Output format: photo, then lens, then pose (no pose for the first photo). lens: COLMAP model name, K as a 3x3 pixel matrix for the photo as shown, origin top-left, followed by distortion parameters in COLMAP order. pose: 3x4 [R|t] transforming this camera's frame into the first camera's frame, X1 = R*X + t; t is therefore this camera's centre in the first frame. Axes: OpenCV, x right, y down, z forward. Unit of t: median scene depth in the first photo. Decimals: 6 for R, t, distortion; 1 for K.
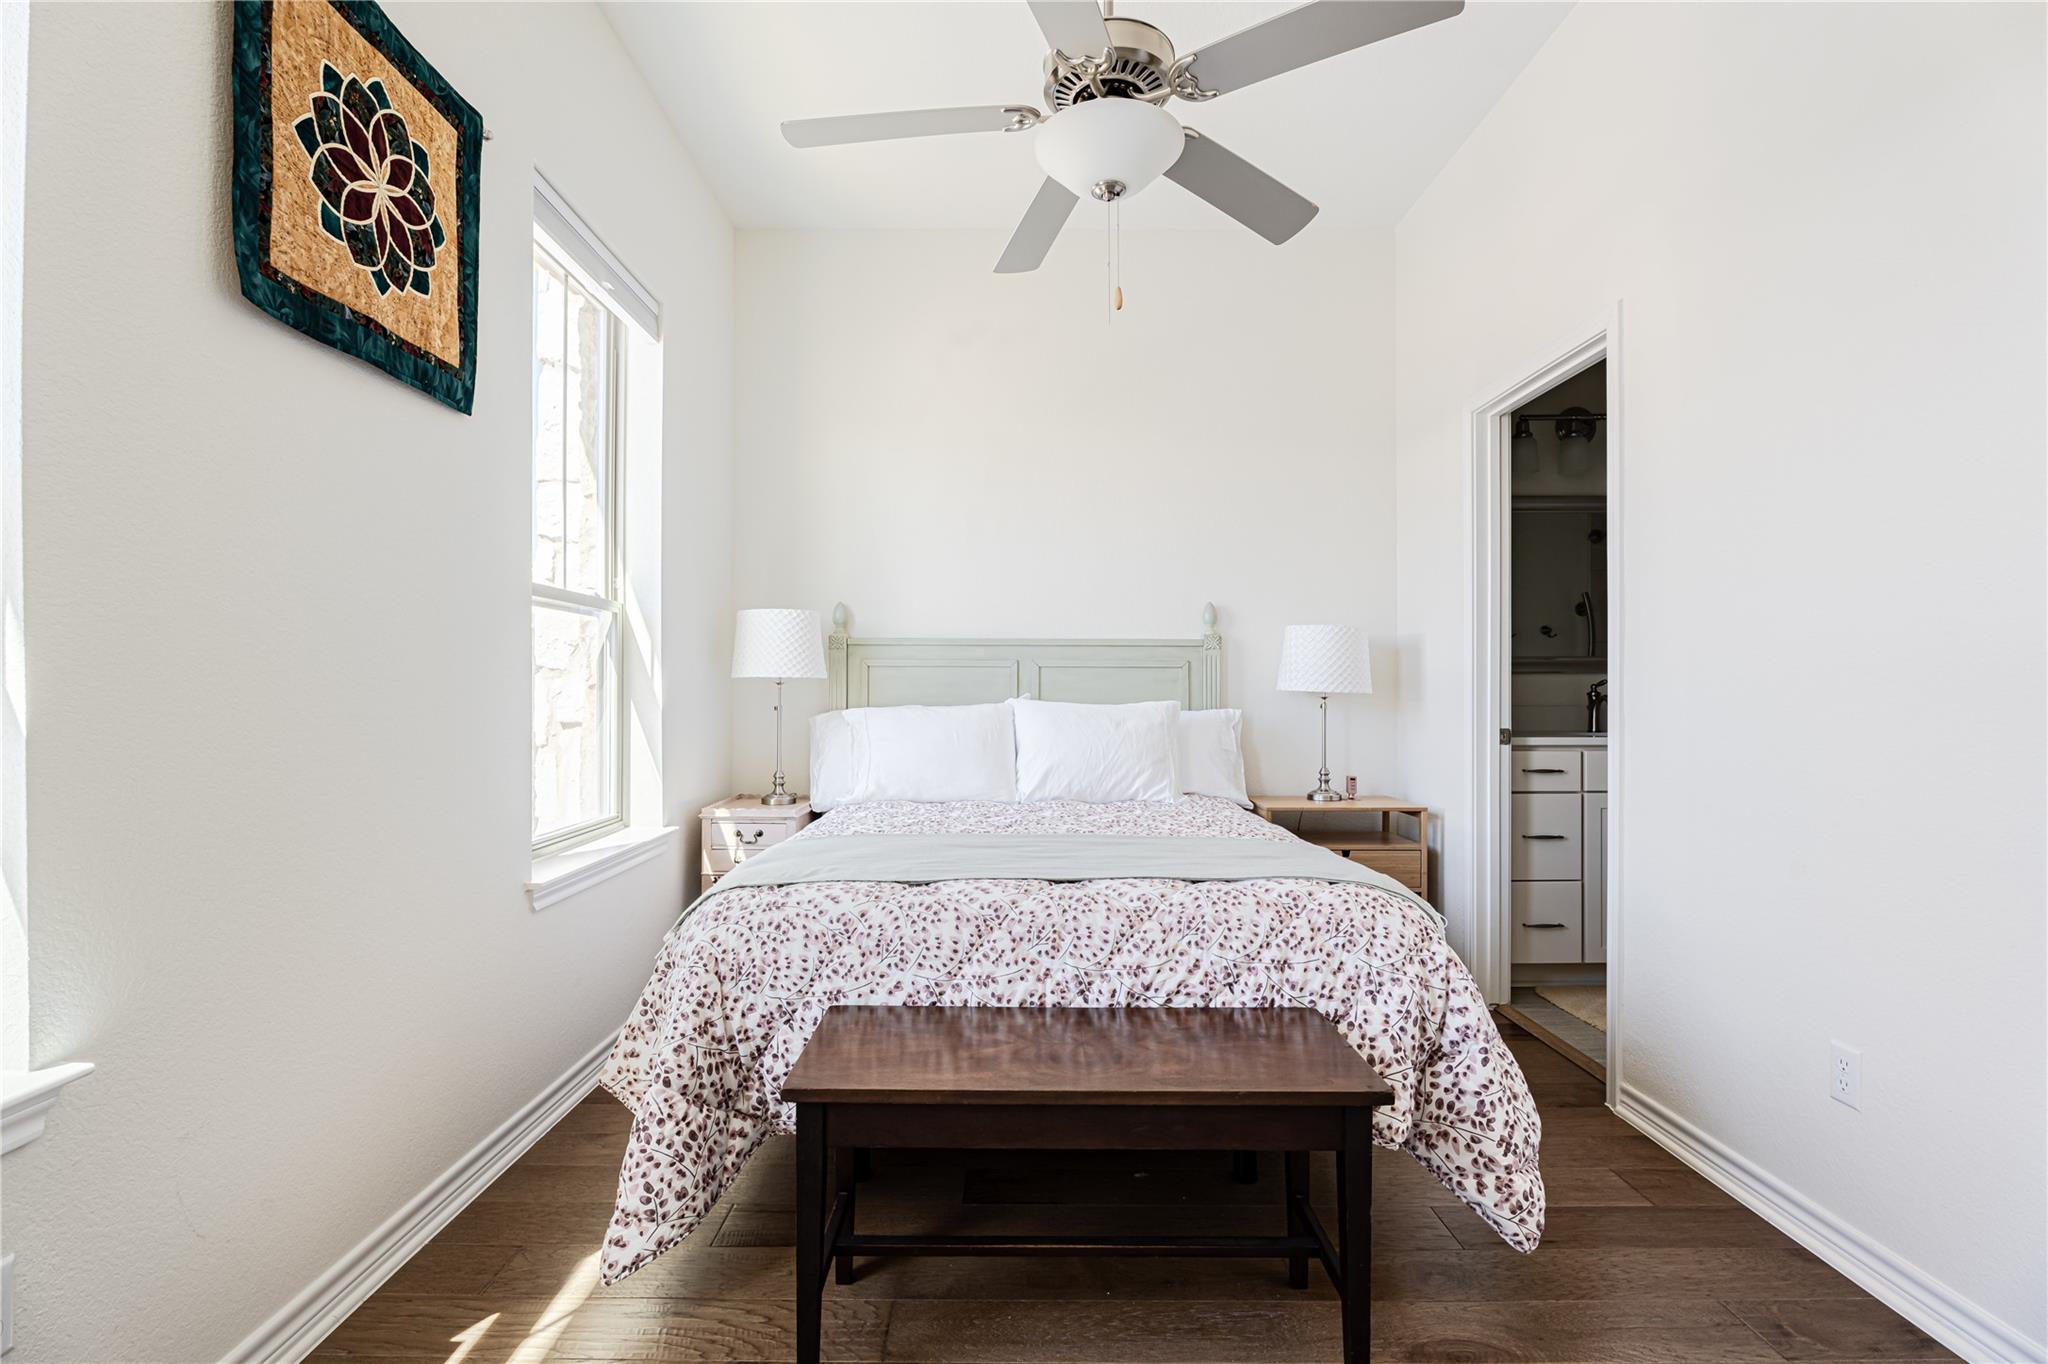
lens RADIAL K [[972.4, 0, 1024.0], [0, 972.4, 682.0], [0, 0, 1]] dist [-0.007418, 0.001475]
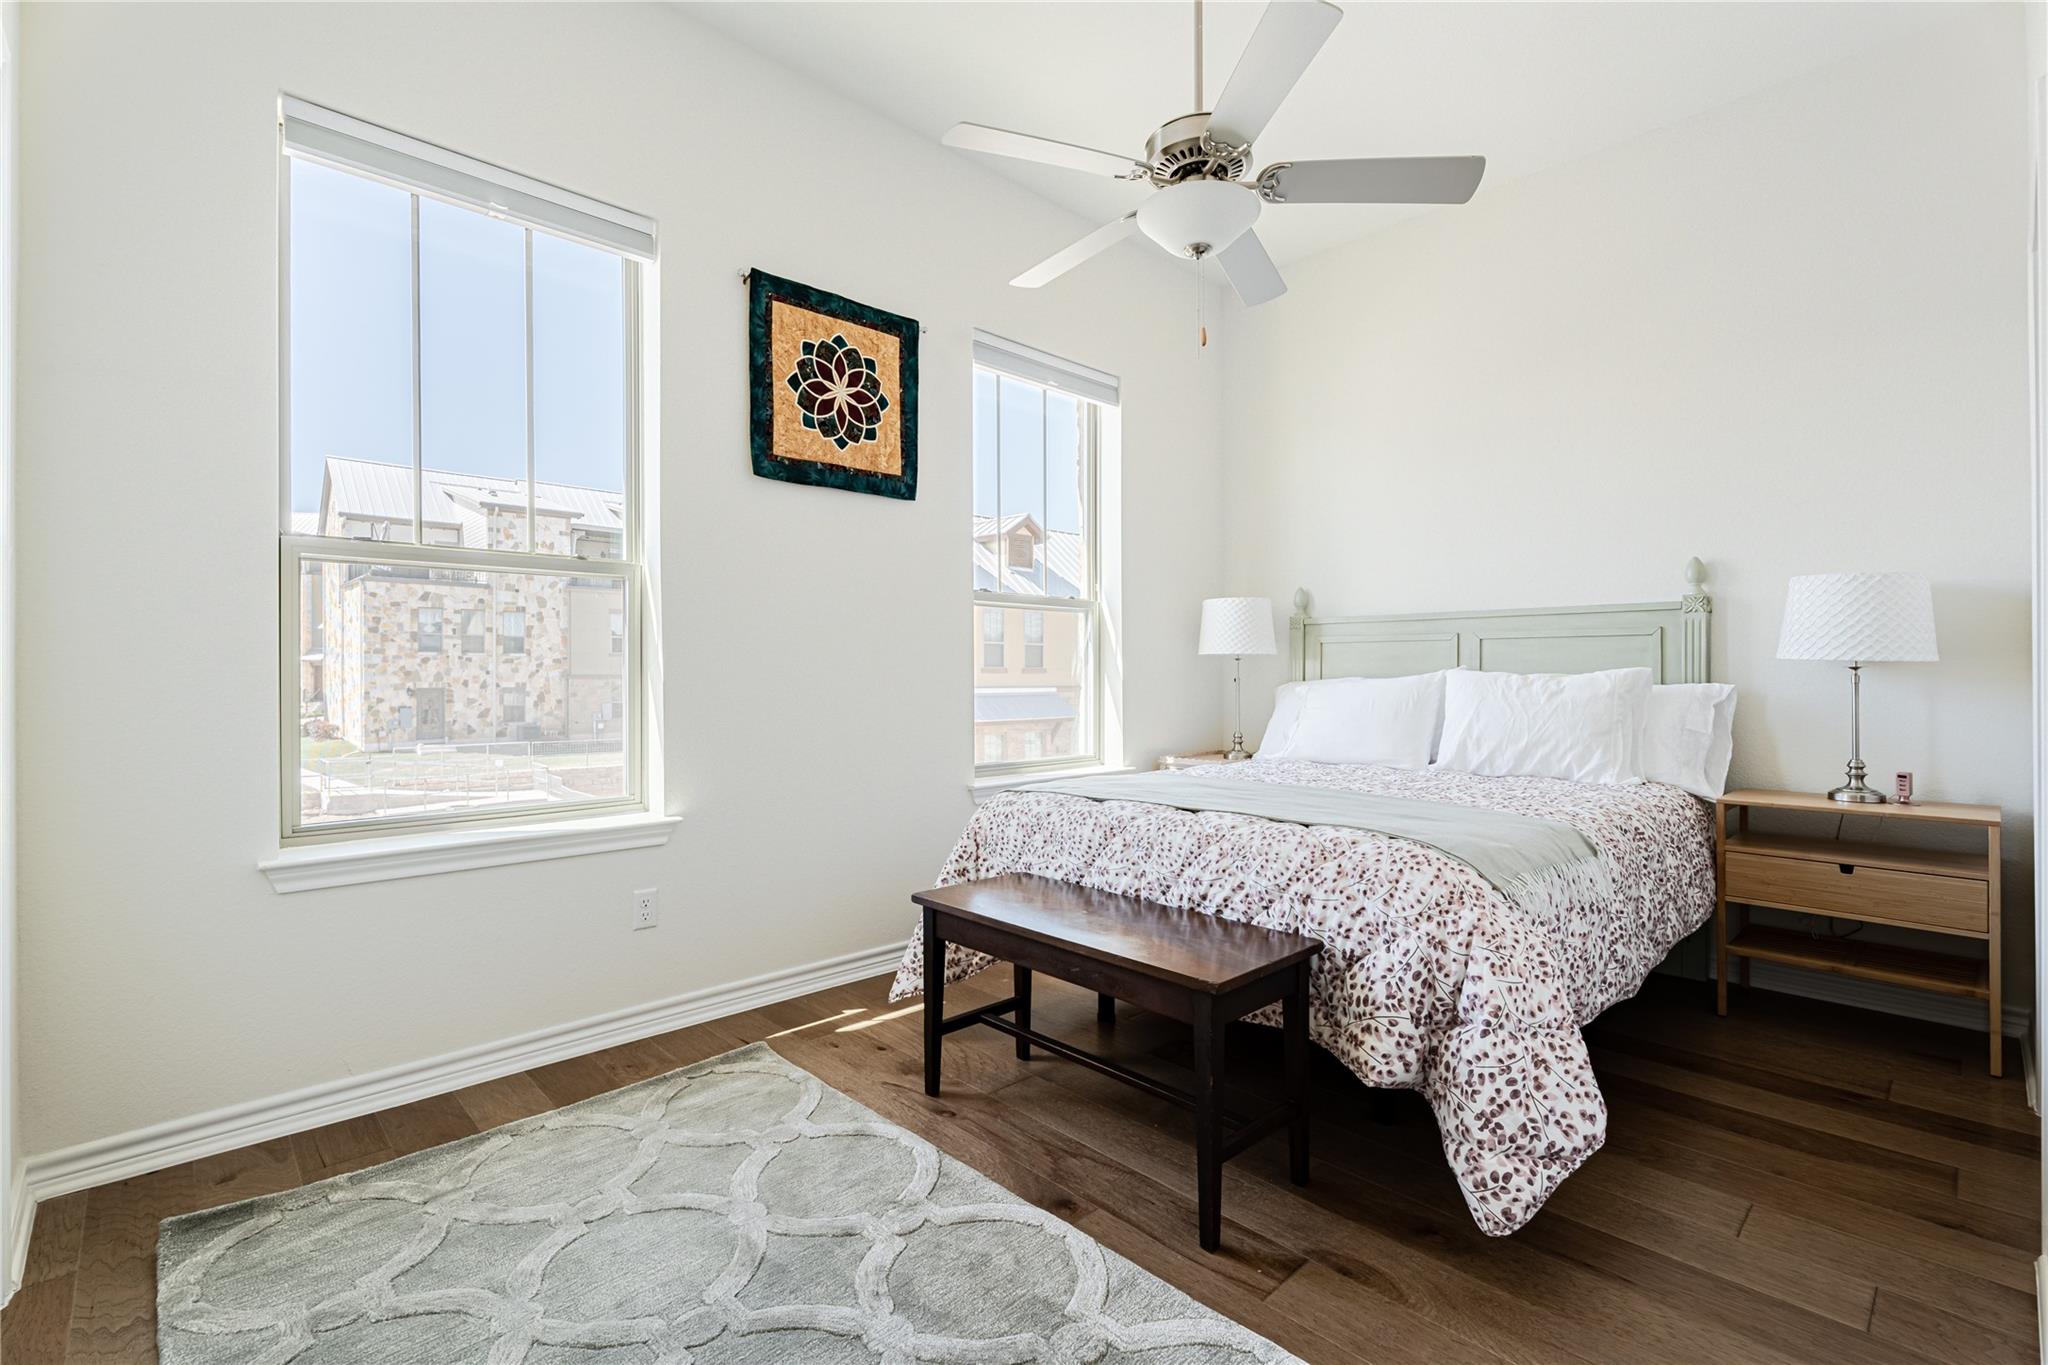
lens RADIAL K [[921.6, 0, 1014.2], [0, 921.6, 664.4], [0, 0, 1]] dist [0.011864, -0.000137]
pose [[0.683964, -0.009665, -0.729452, 0.815372], [0.008937, 0.999948, -0.004869, 0.023225], [0.729461, -0.003188, 0.684015, 0.027592]]
